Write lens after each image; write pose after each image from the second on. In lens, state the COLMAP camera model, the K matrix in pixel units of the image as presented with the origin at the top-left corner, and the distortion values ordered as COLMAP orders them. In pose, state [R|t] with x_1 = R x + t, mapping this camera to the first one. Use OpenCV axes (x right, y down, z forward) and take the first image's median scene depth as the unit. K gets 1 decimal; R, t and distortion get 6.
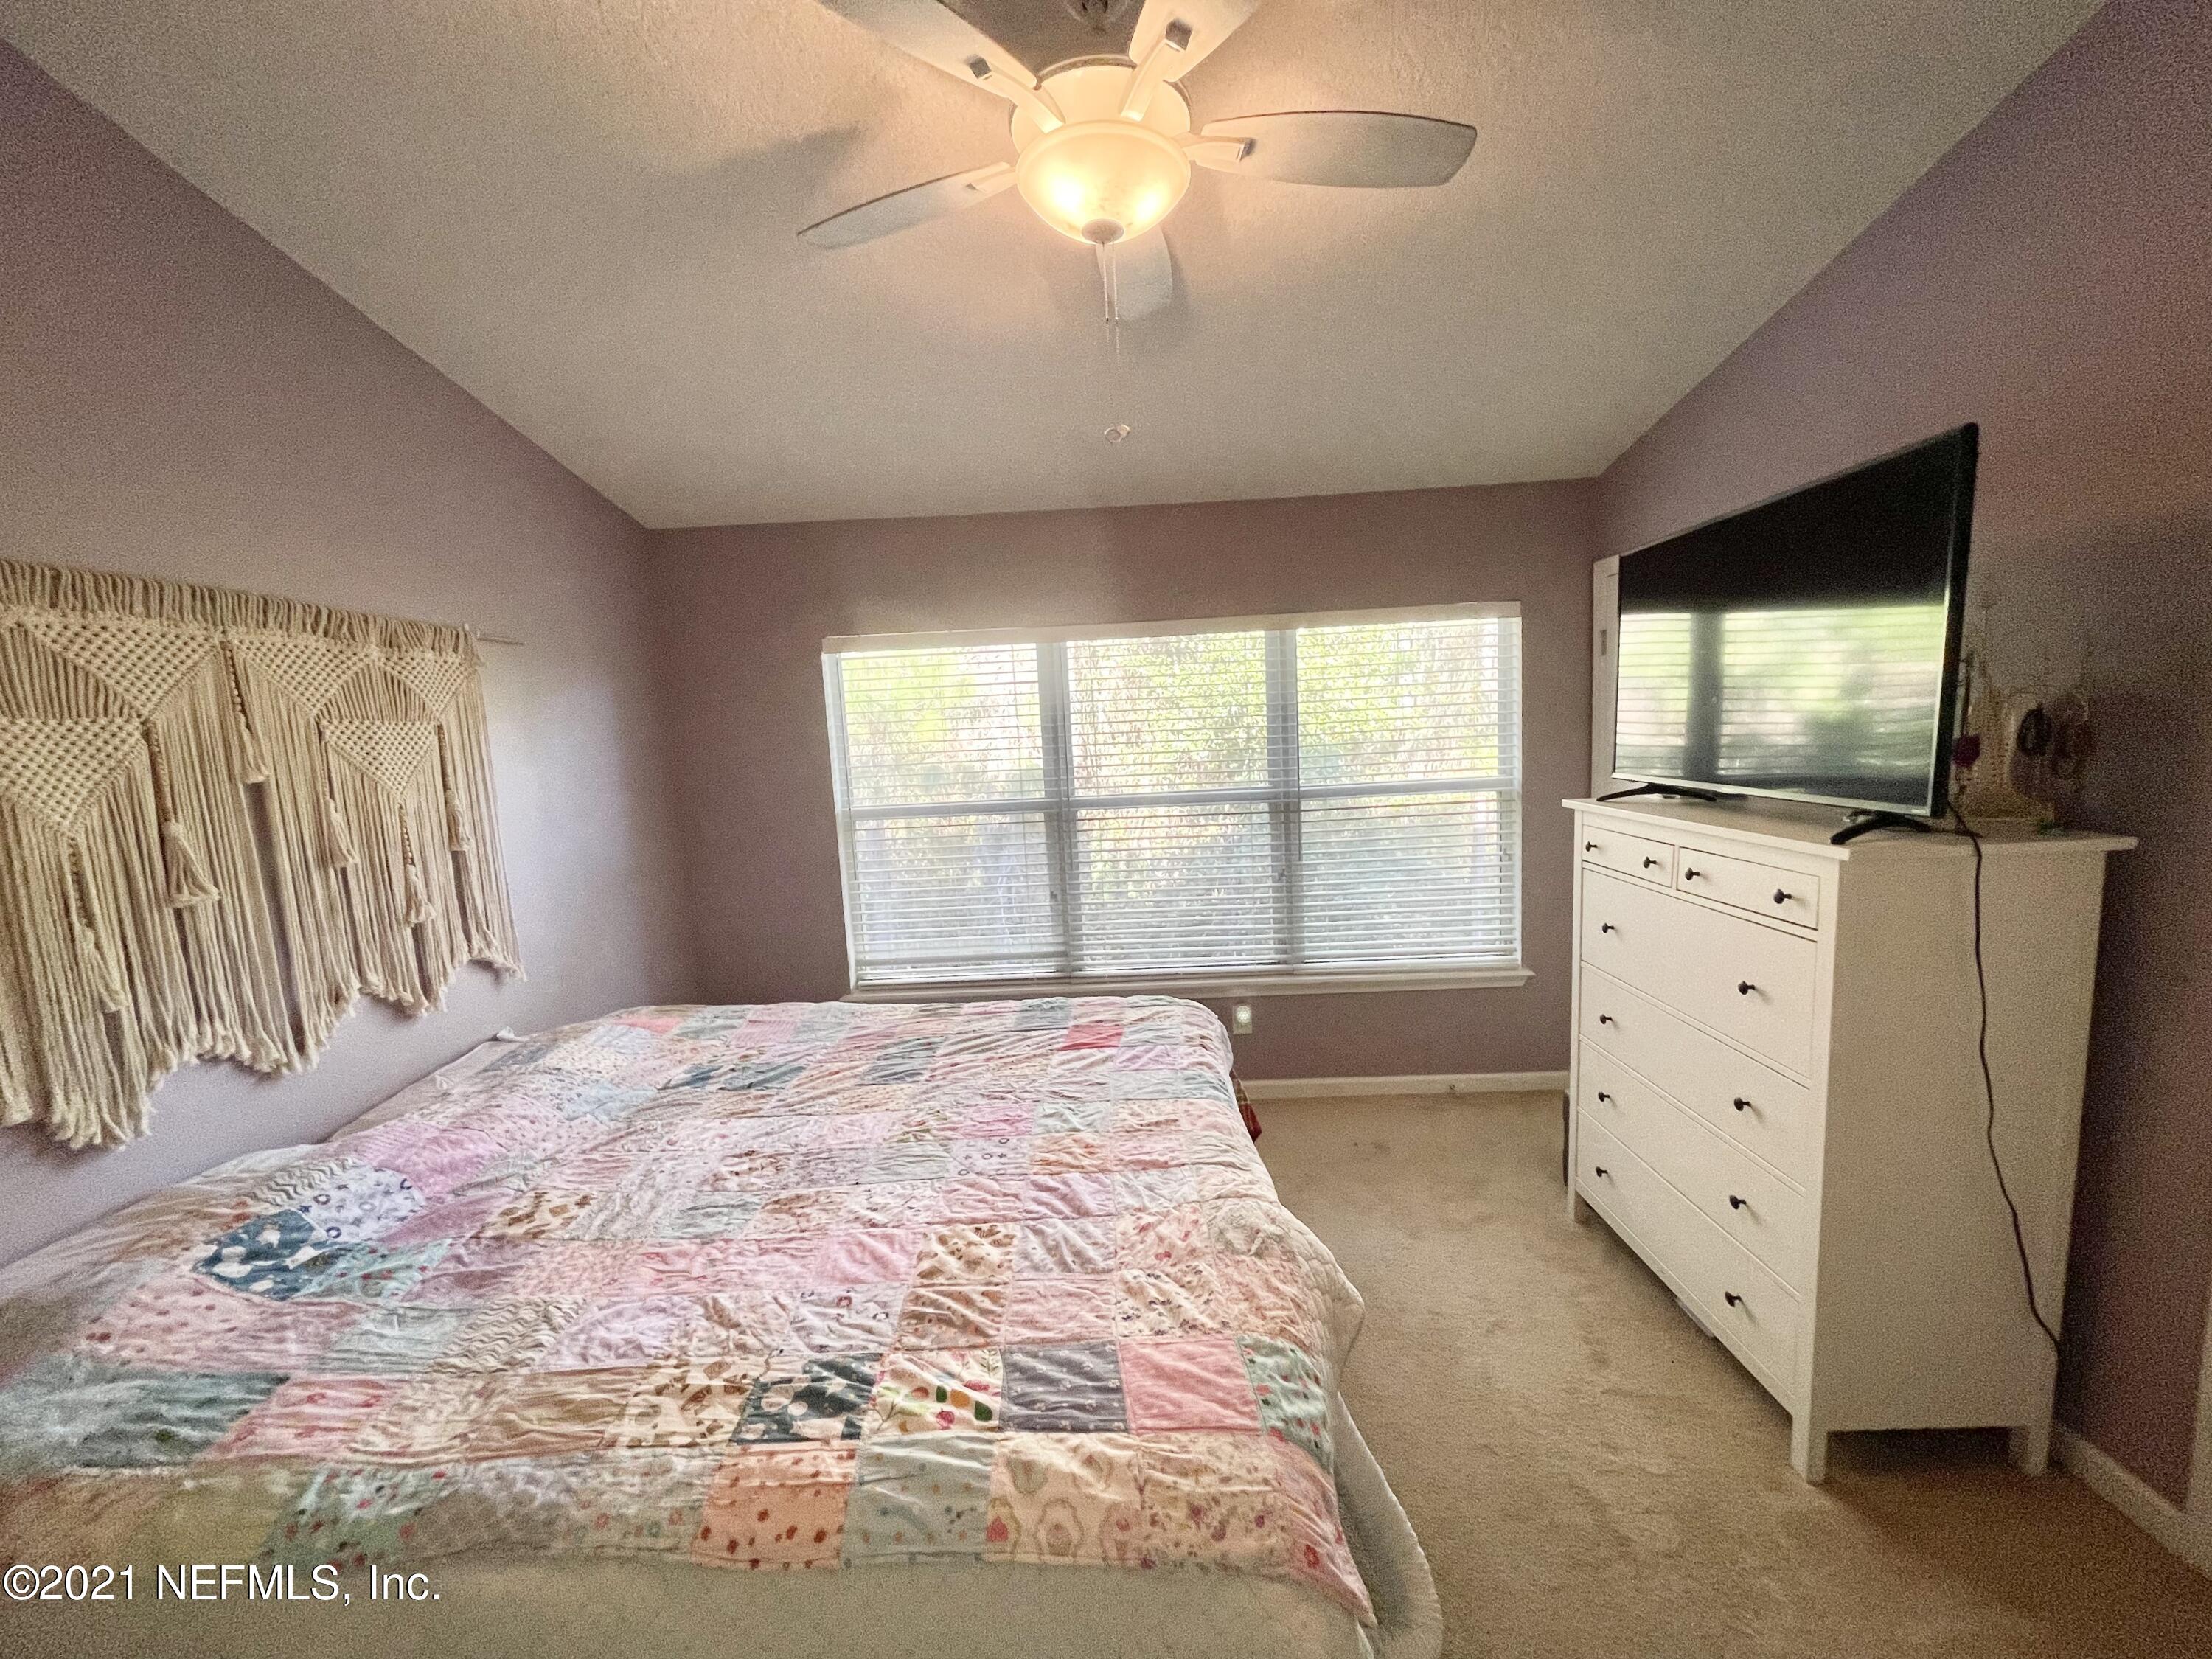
lens RADIAL K [[886.5, 0, 1105.8], [0, 886.5, 834.7], [0, 0, 1]] dist [-0.002627, 0.000559]
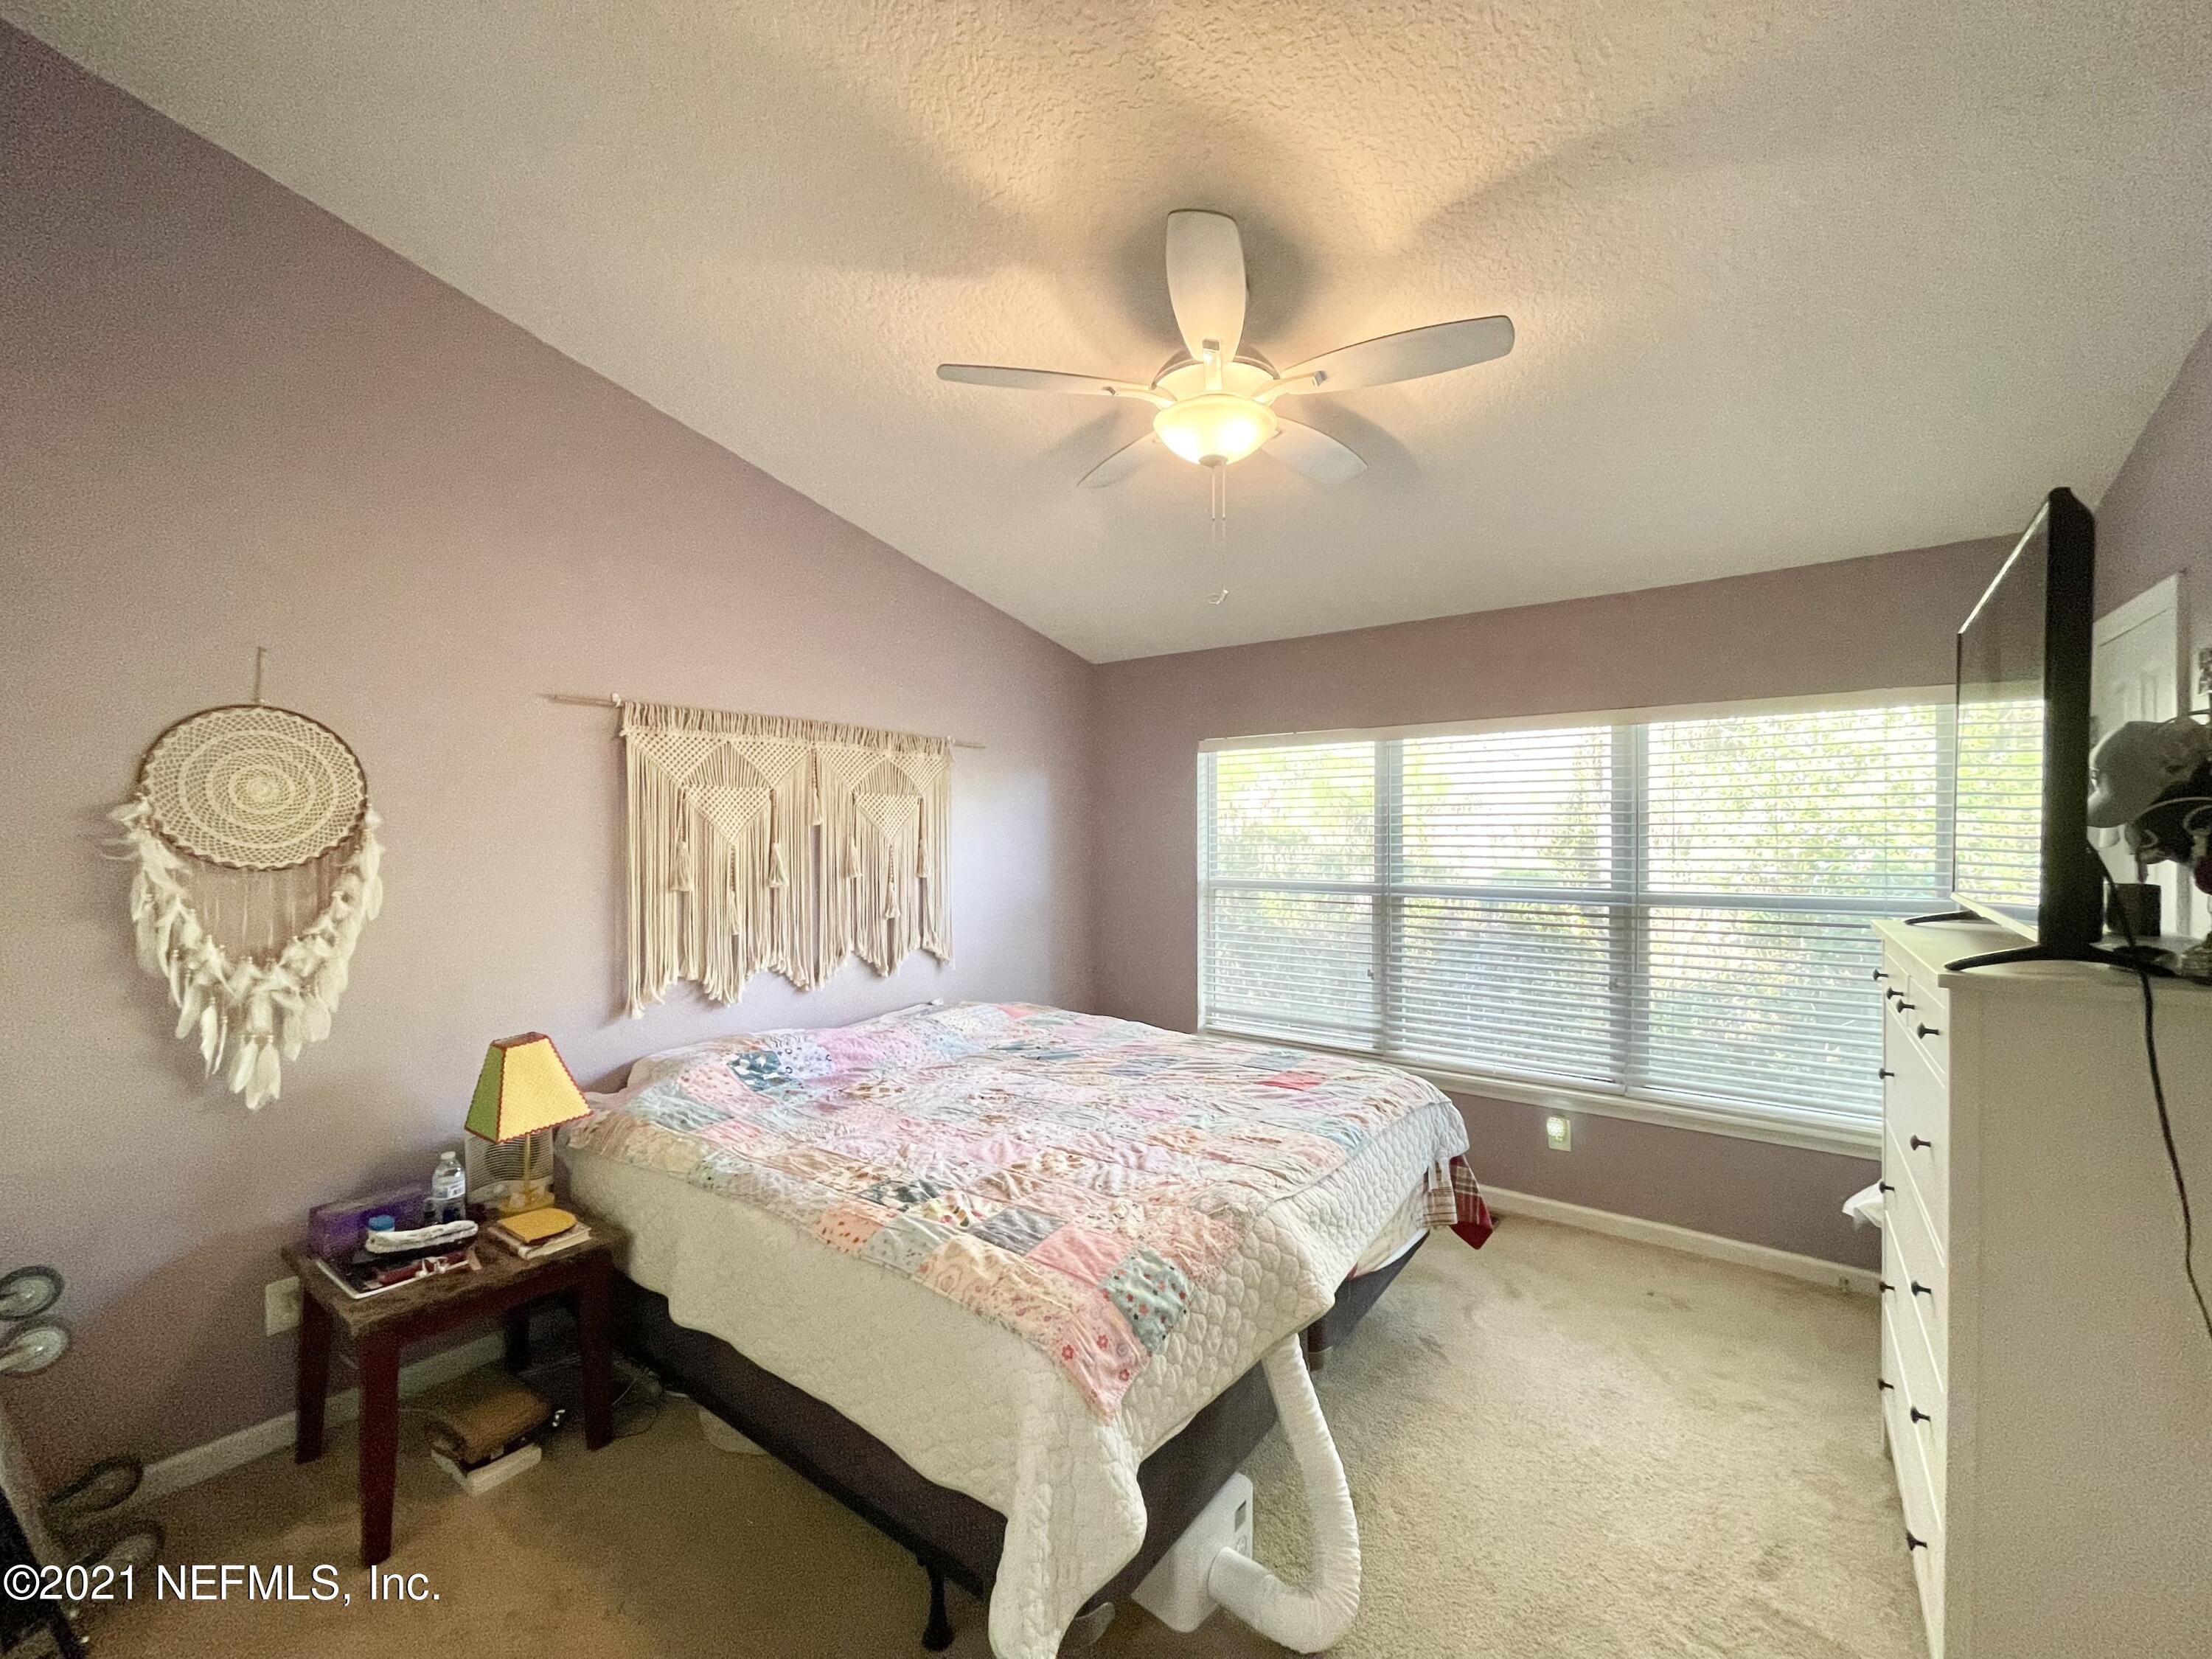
lens RADIAL K [[886.5, 0, 1114.6], [0, 886.5, 834.8], [0, 0, 1]] dist [-0.002627, 0.000559]
pose [[0.822783, 0.046931, -0.566415, 0.580882], [-0.106672, 0.991626, -0.072791, 0.027762], [0.558256, 0.120312, 0.820899, -0.149939]]
